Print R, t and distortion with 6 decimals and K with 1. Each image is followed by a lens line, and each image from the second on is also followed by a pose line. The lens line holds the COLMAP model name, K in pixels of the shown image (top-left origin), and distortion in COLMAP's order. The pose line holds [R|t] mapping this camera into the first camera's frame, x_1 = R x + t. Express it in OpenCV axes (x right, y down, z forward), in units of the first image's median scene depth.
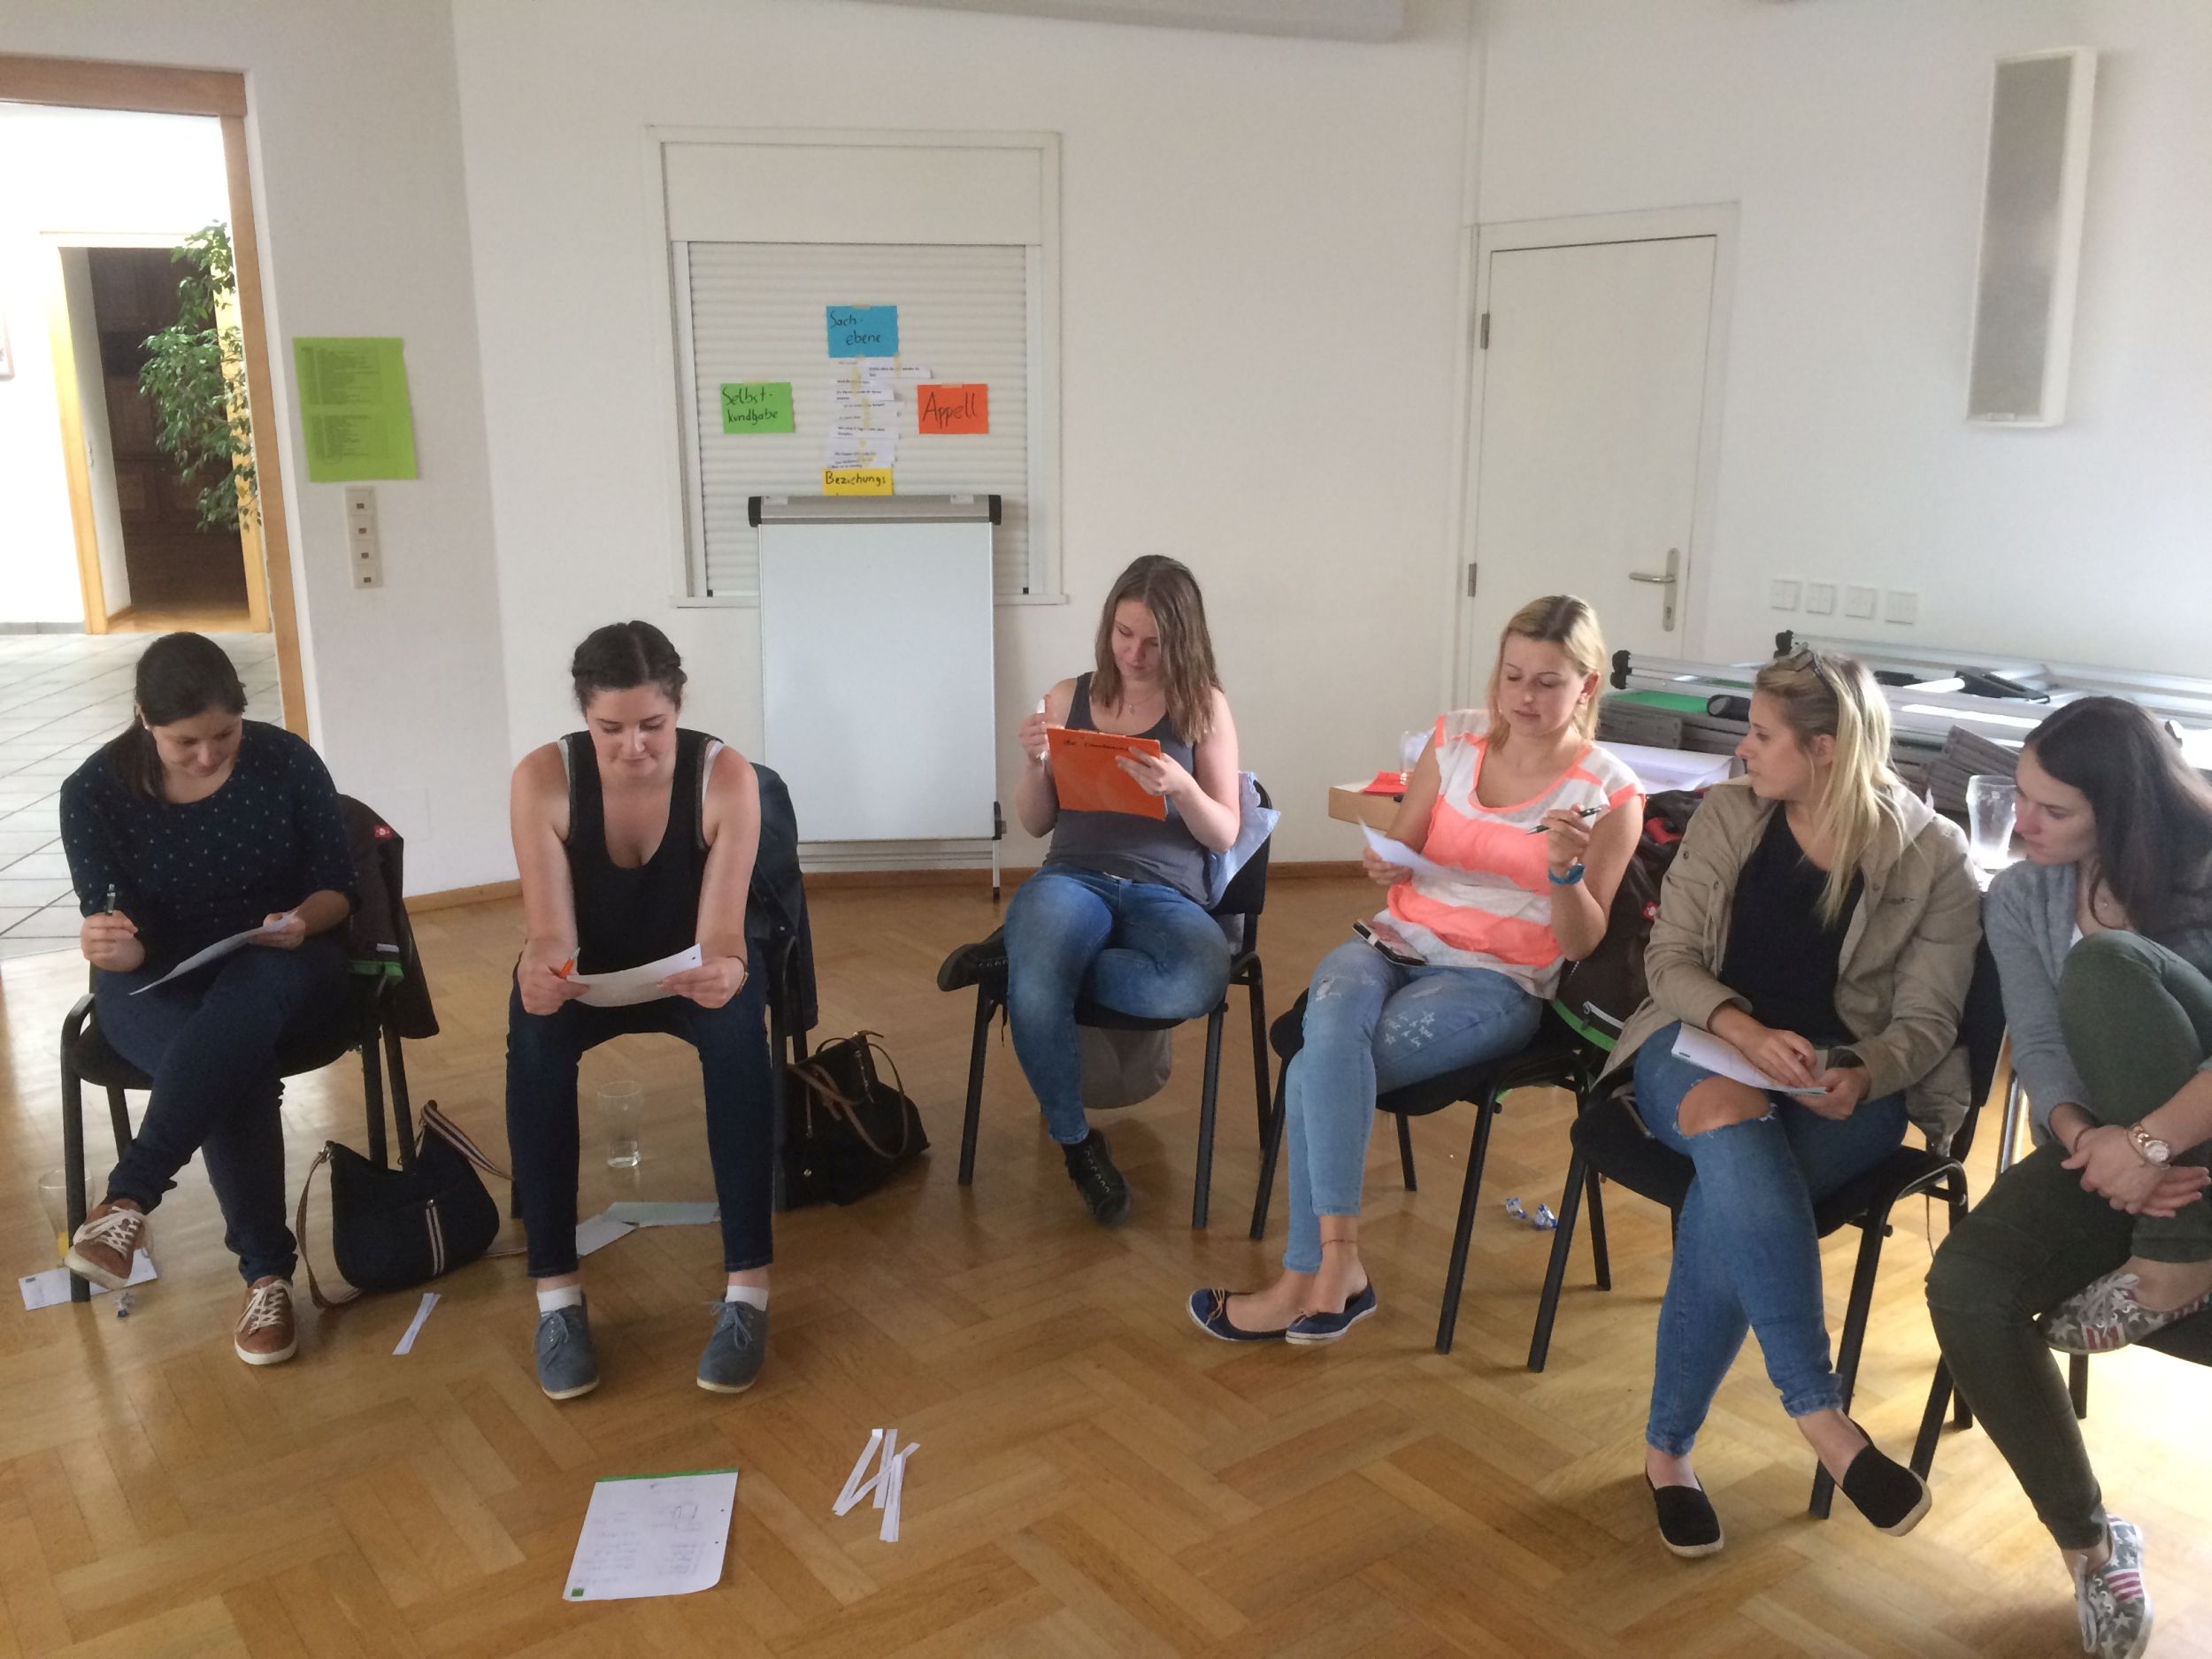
lens RADIAL K [[1882.1, 0, 1106.4], [0, 1882.1, 839.8], [0, 0, 1]] dist [0.077537, -0.098242]
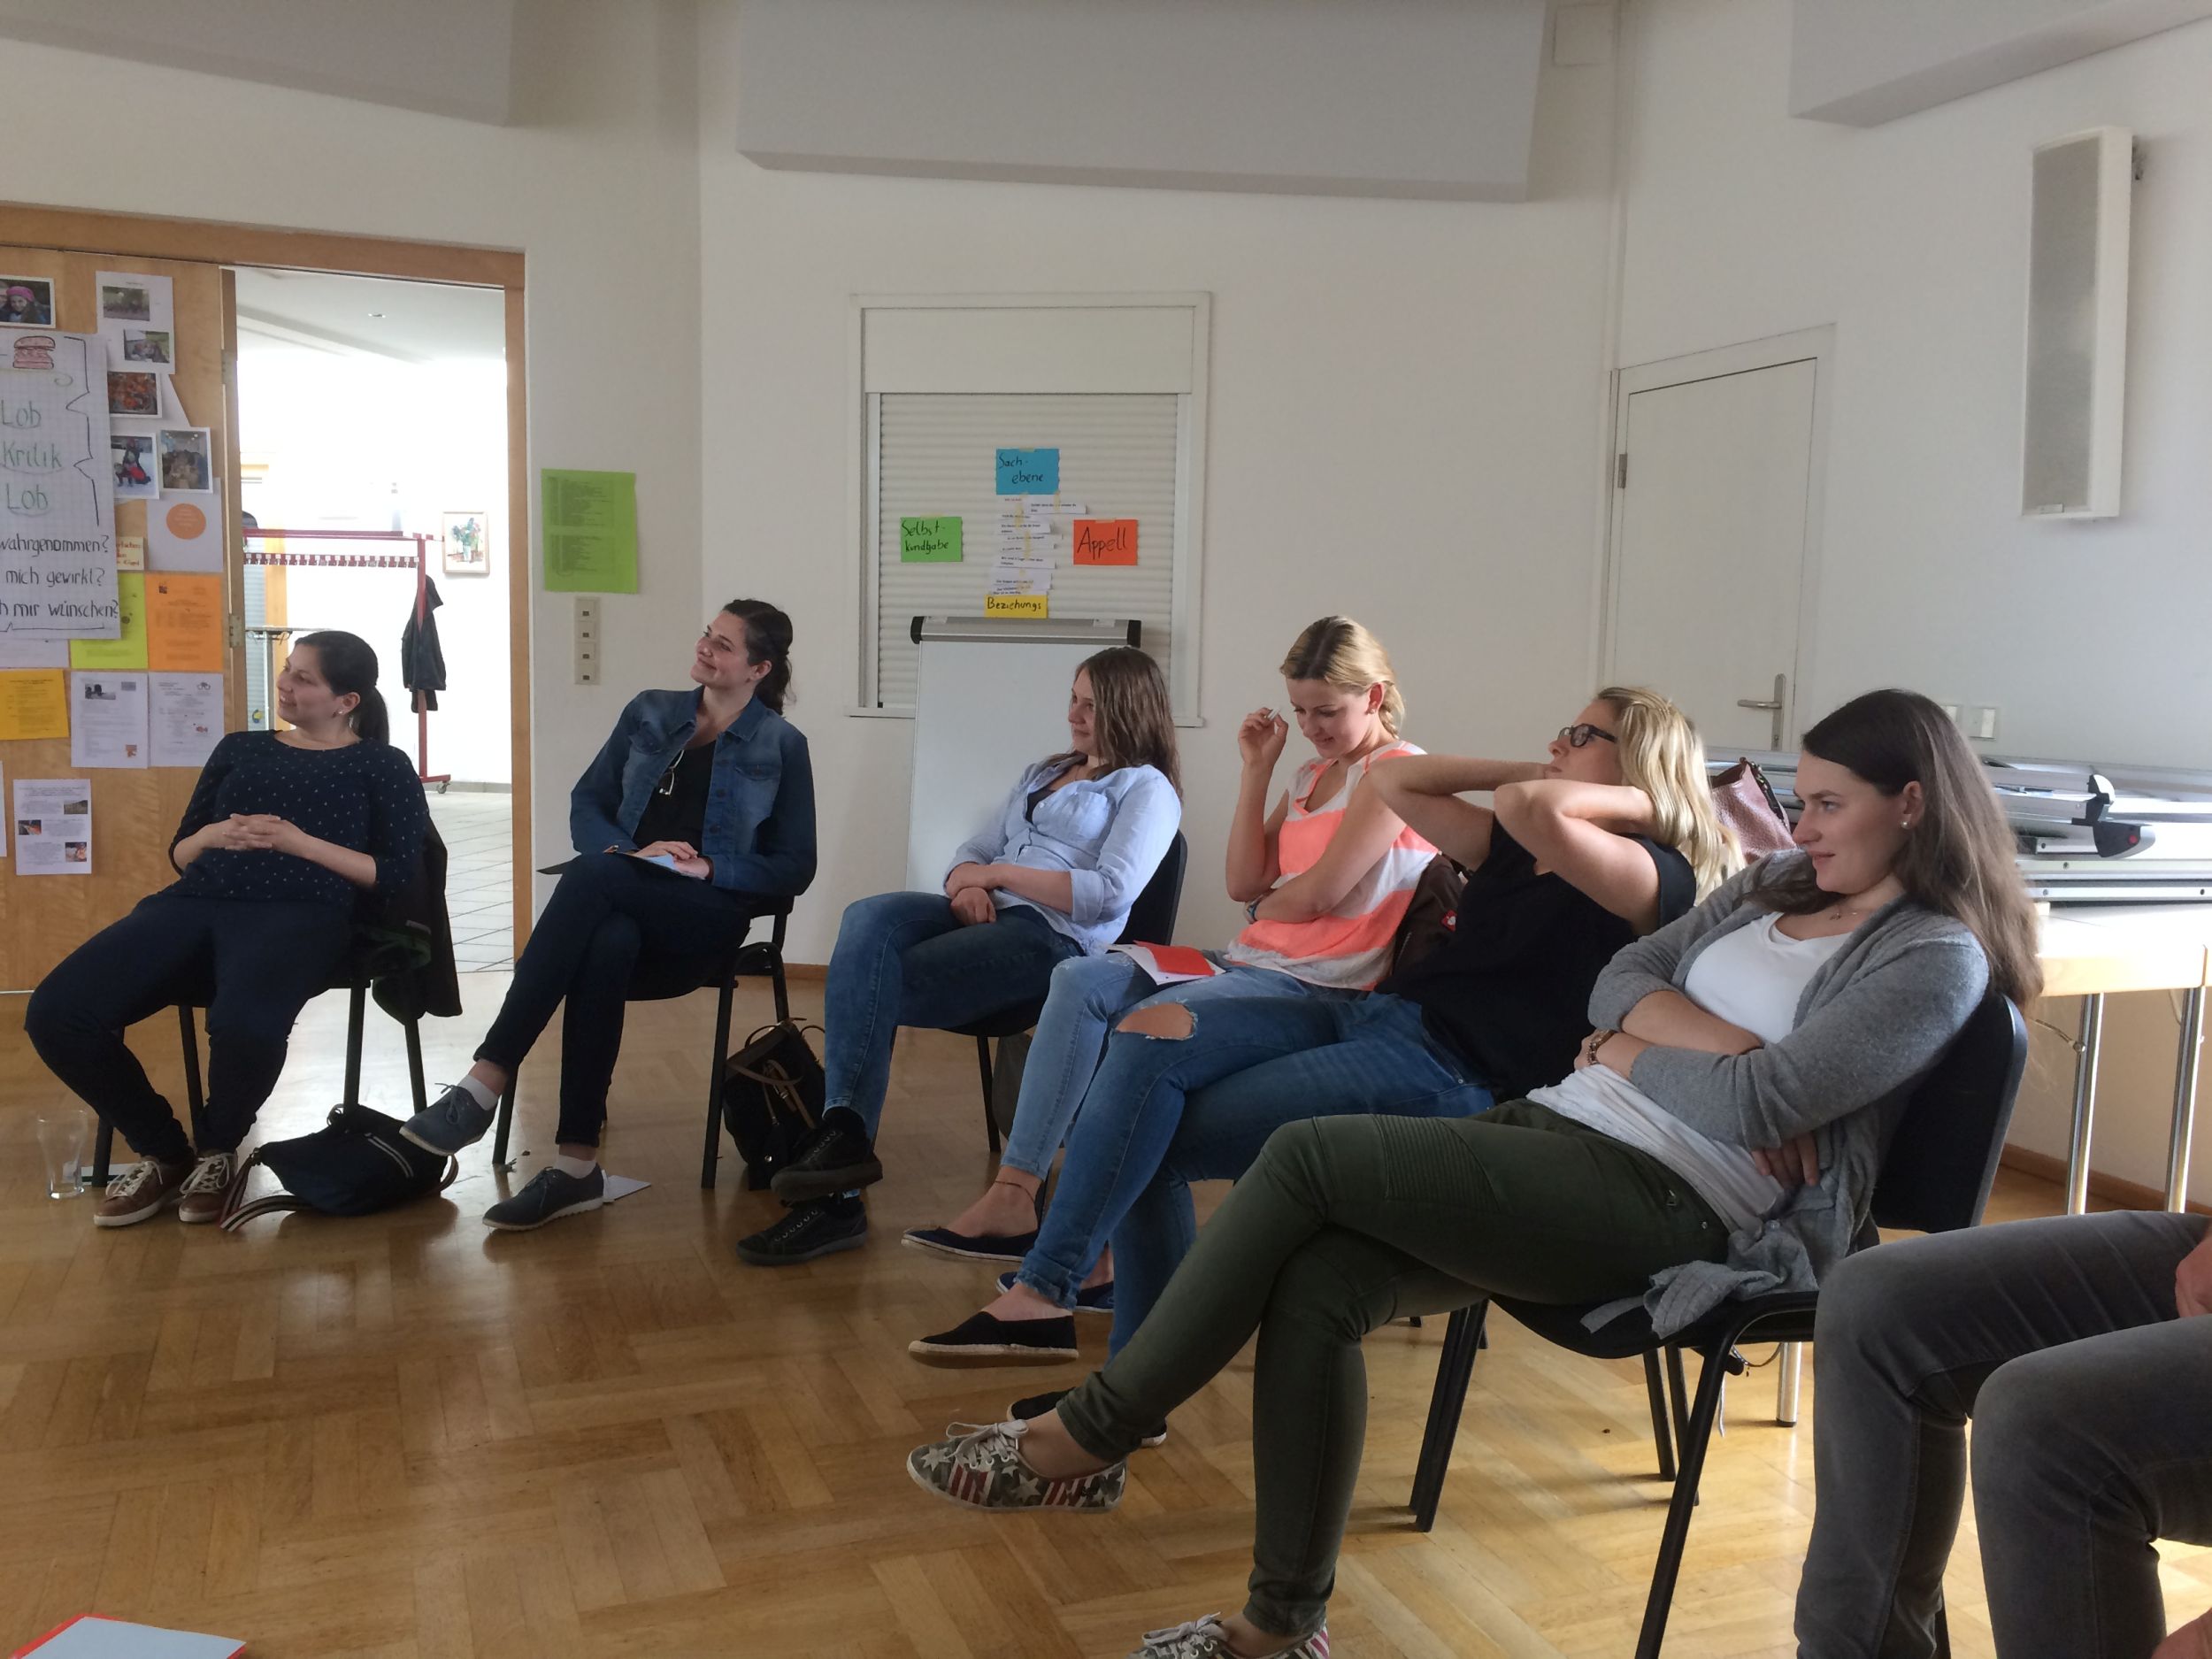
lens RADIAL K [[1882.1, 0, 1104.5], [0, 1882.1, 836.5], [0, 0, 1]] dist [0.077537, -0.098242]
pose [[0.963947, 0.049265, -0.261493, 0.208697], [-0.086187, 0.987541, -0.131659, 0.078627], [0.251749, 0.149449, 0.956184, 0.001979]]
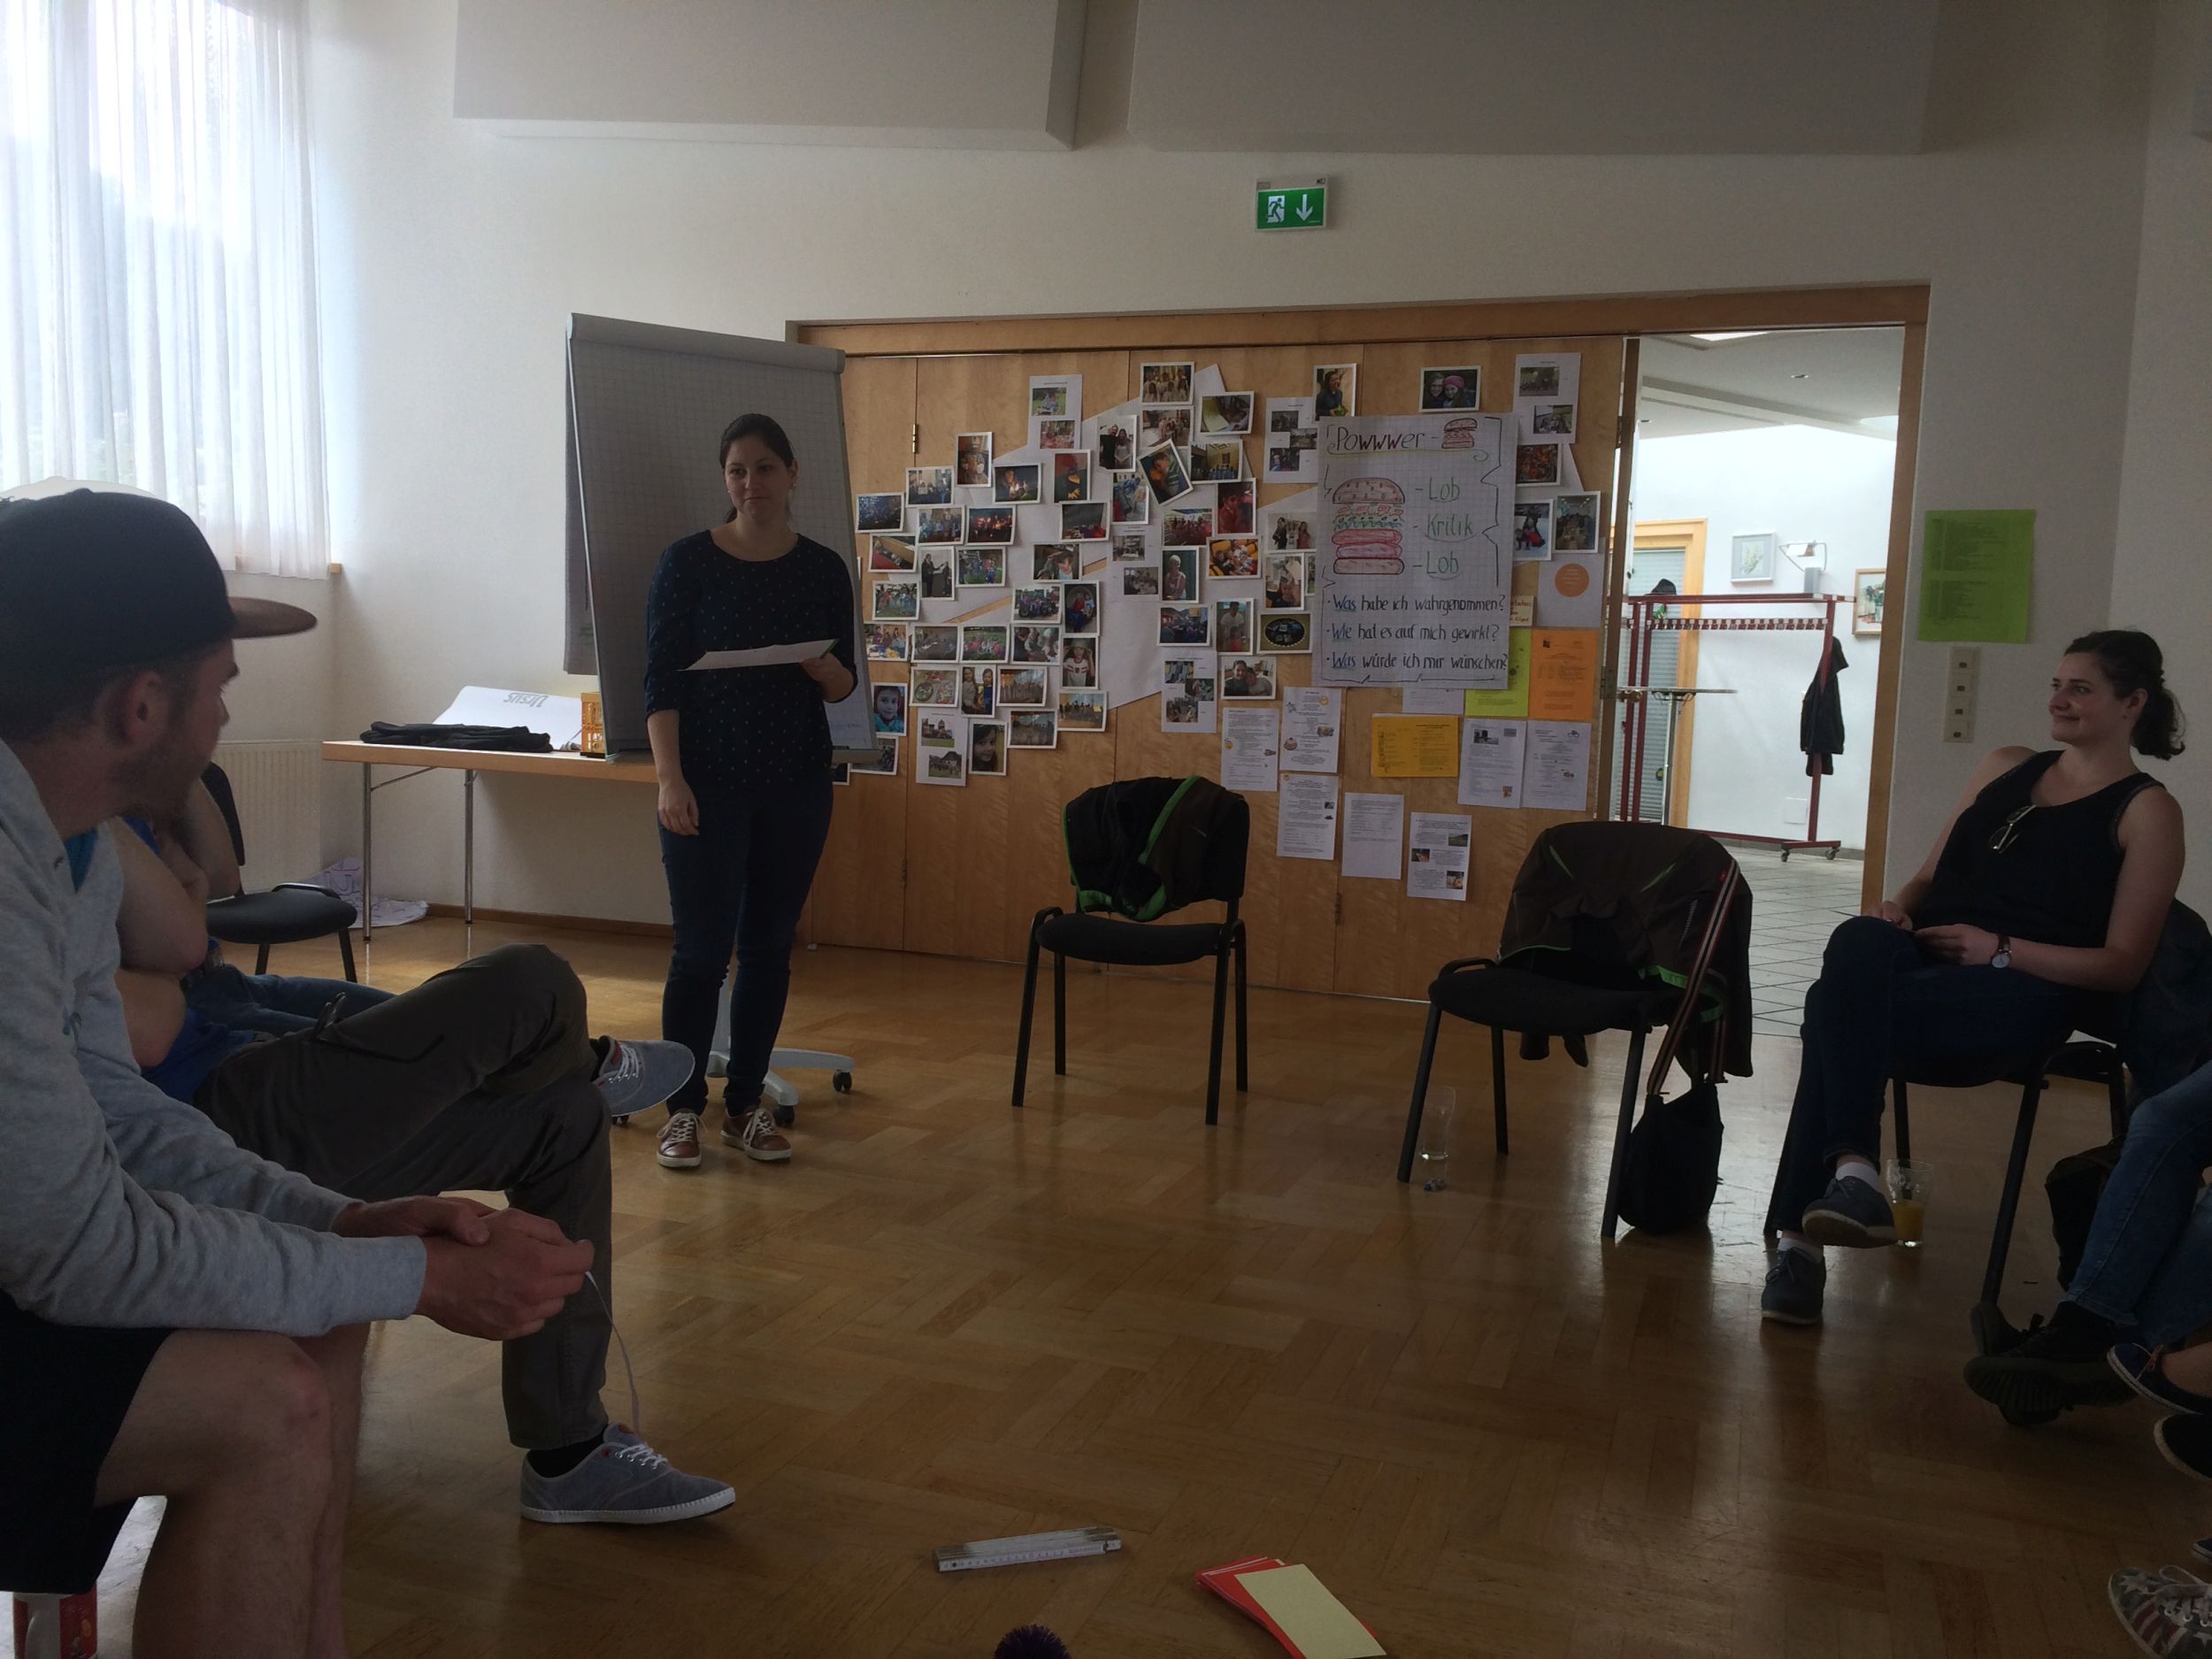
lens RADIAL K [[1882.1, 0, 1100.2], [0, 1882.1, 838.3], [0, 0, 1]] dist [0.077537, -0.098242]
pose [[0.548103, 0.093792, -0.831135, 0.224953], [-0.235918, 0.970682, -0.046040, 0.076787], [0.802450, 0.221314, 0.554161, 0.046805]]
